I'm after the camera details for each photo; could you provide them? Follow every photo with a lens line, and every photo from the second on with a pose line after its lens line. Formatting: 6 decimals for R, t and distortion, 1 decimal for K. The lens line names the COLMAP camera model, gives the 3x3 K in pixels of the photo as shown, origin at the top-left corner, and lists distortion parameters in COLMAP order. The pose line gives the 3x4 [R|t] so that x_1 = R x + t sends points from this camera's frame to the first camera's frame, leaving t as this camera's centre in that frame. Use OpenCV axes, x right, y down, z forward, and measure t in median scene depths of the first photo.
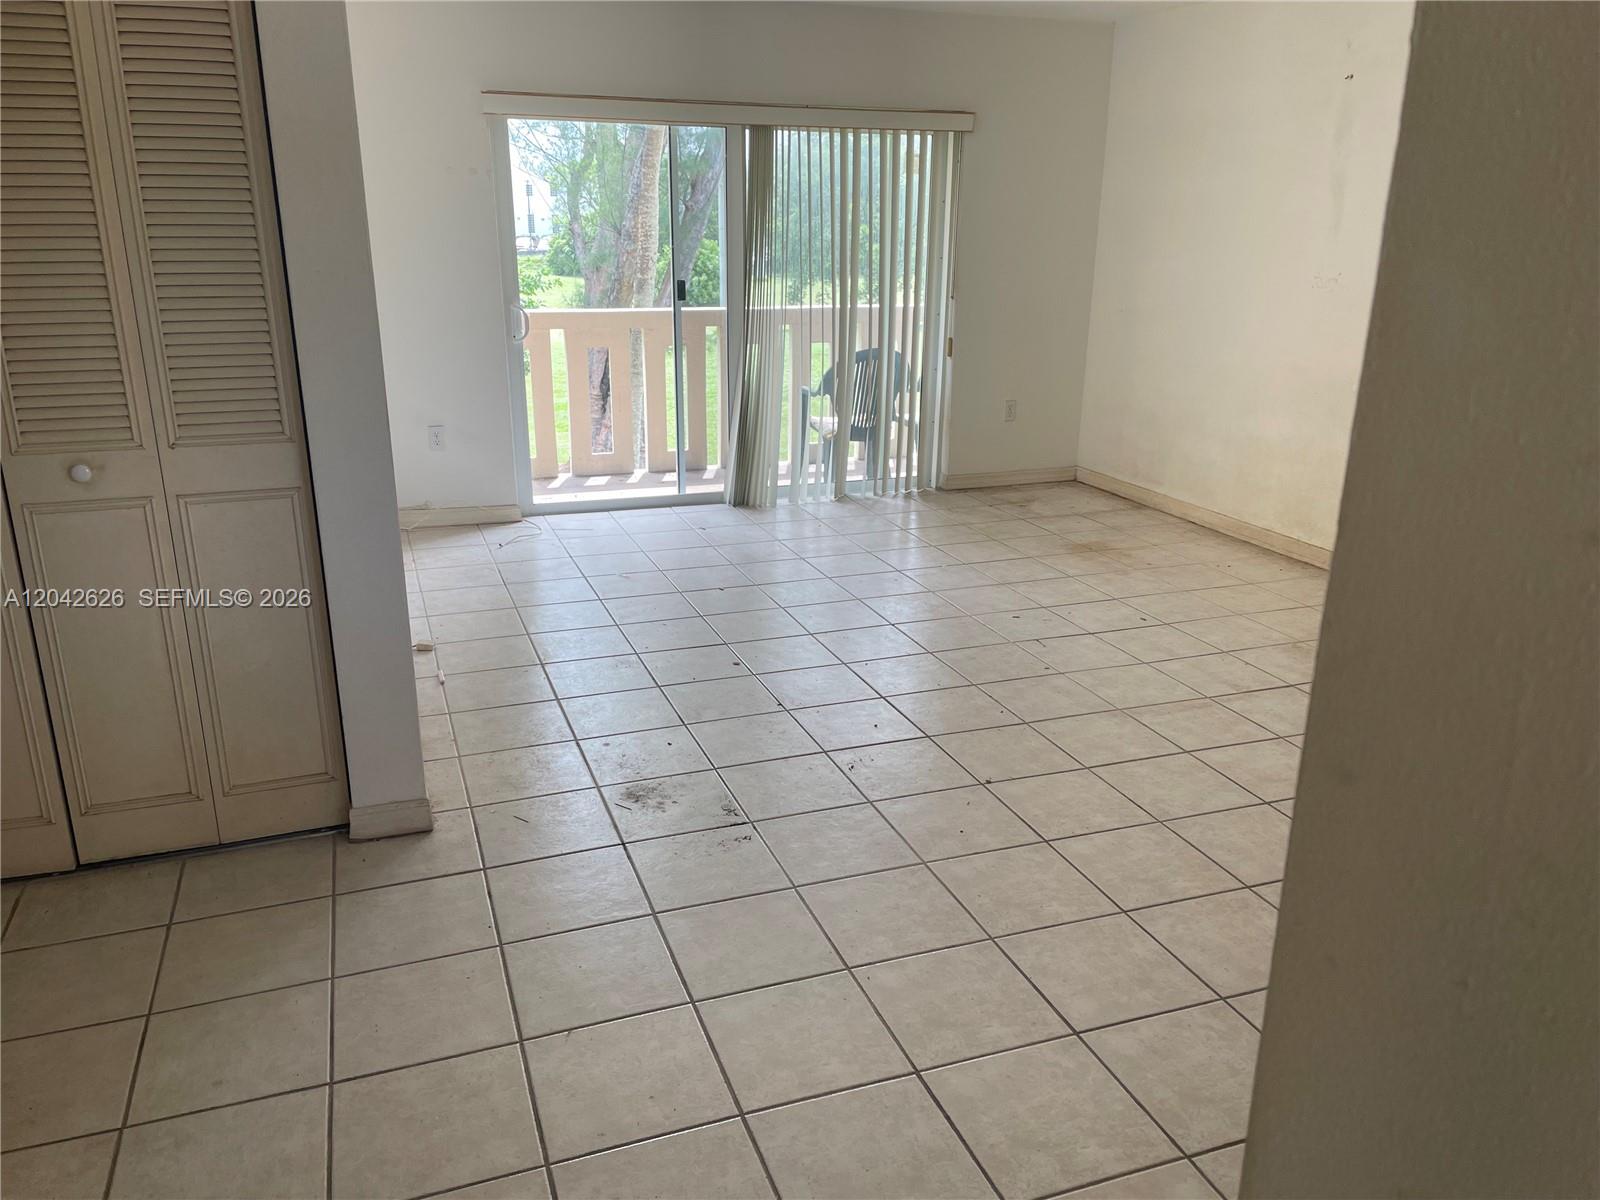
lens RADIAL K [[1212.0, 0, 796.4], [0, 1212.0, 603.5], [0, 0, 1]] dist [0.006757, 0.002271]
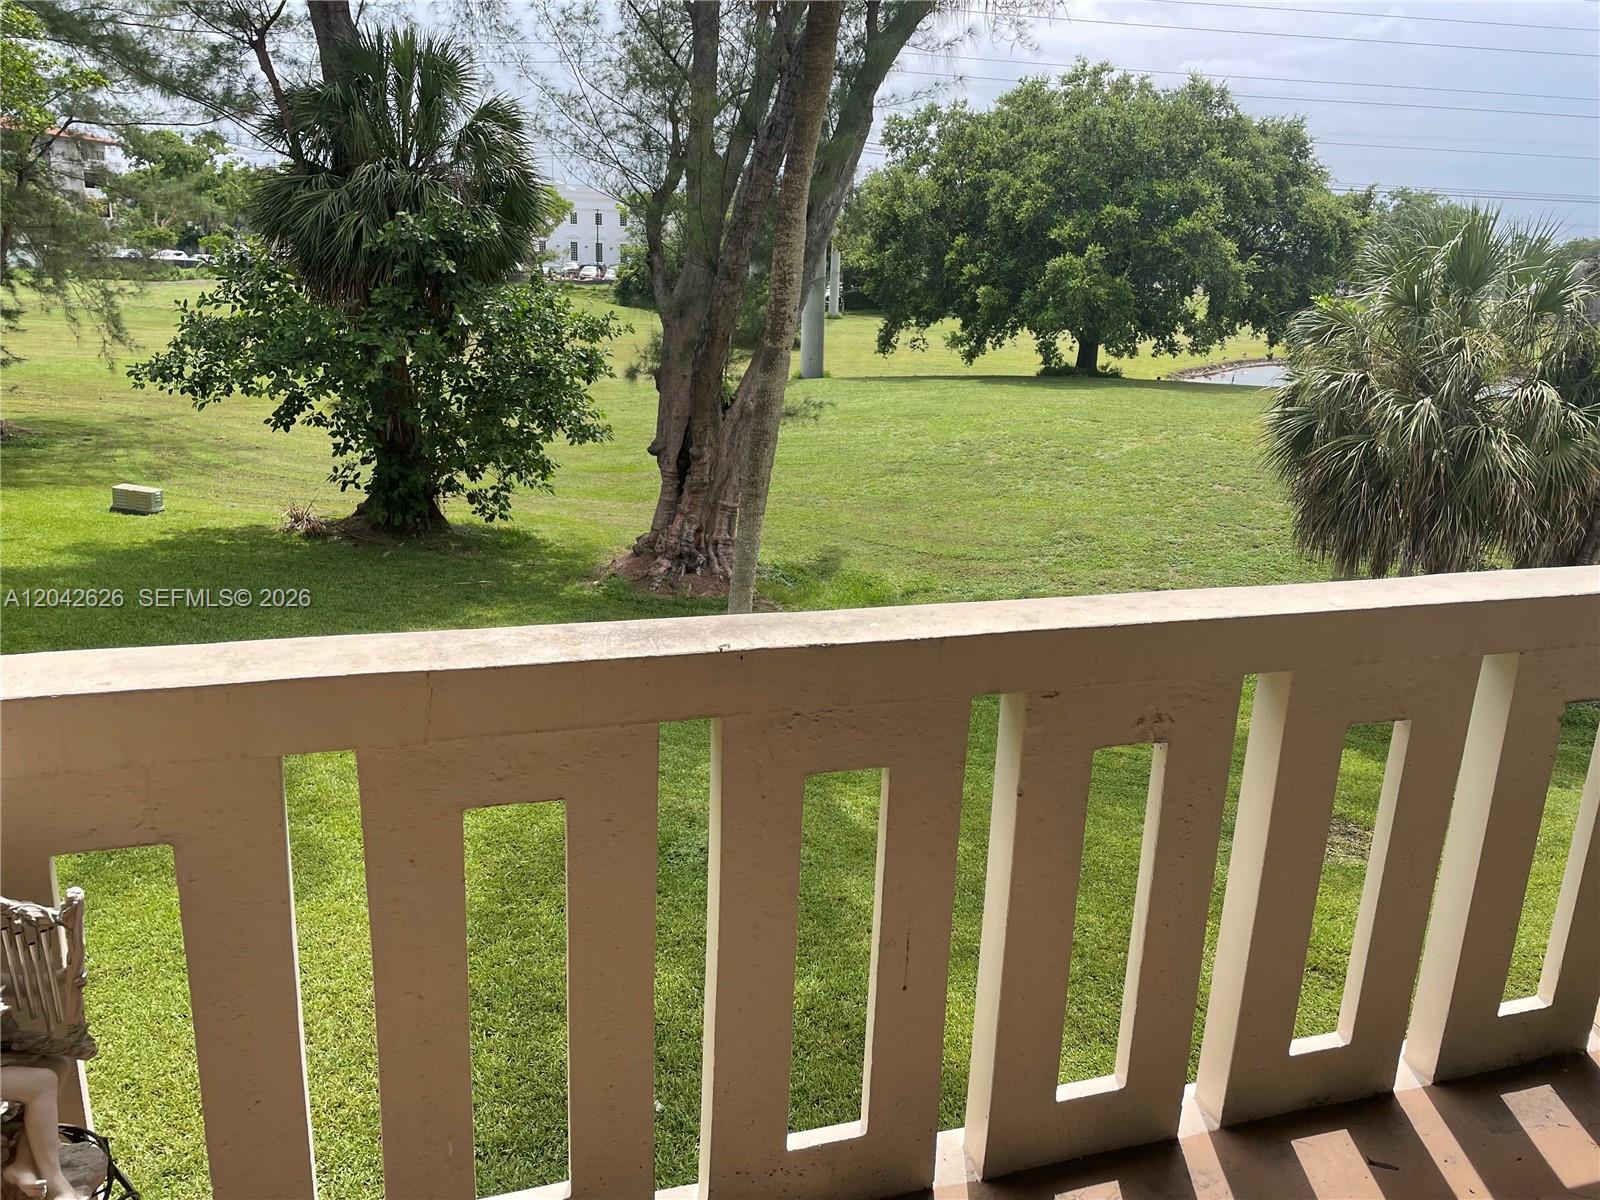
lens RADIAL K [[1212.0, 0, 800.0], [0, 1212.0, 596.6], [0, 0, 1]] dist [0.006757, 0.002271]
pose [[0.998408, 0.042307, -0.037301, -0.049147], [-0.043473, 0.998573, -0.031010, -0.070463], [0.035936, 0.032582, 0.998823, 0.221081]]
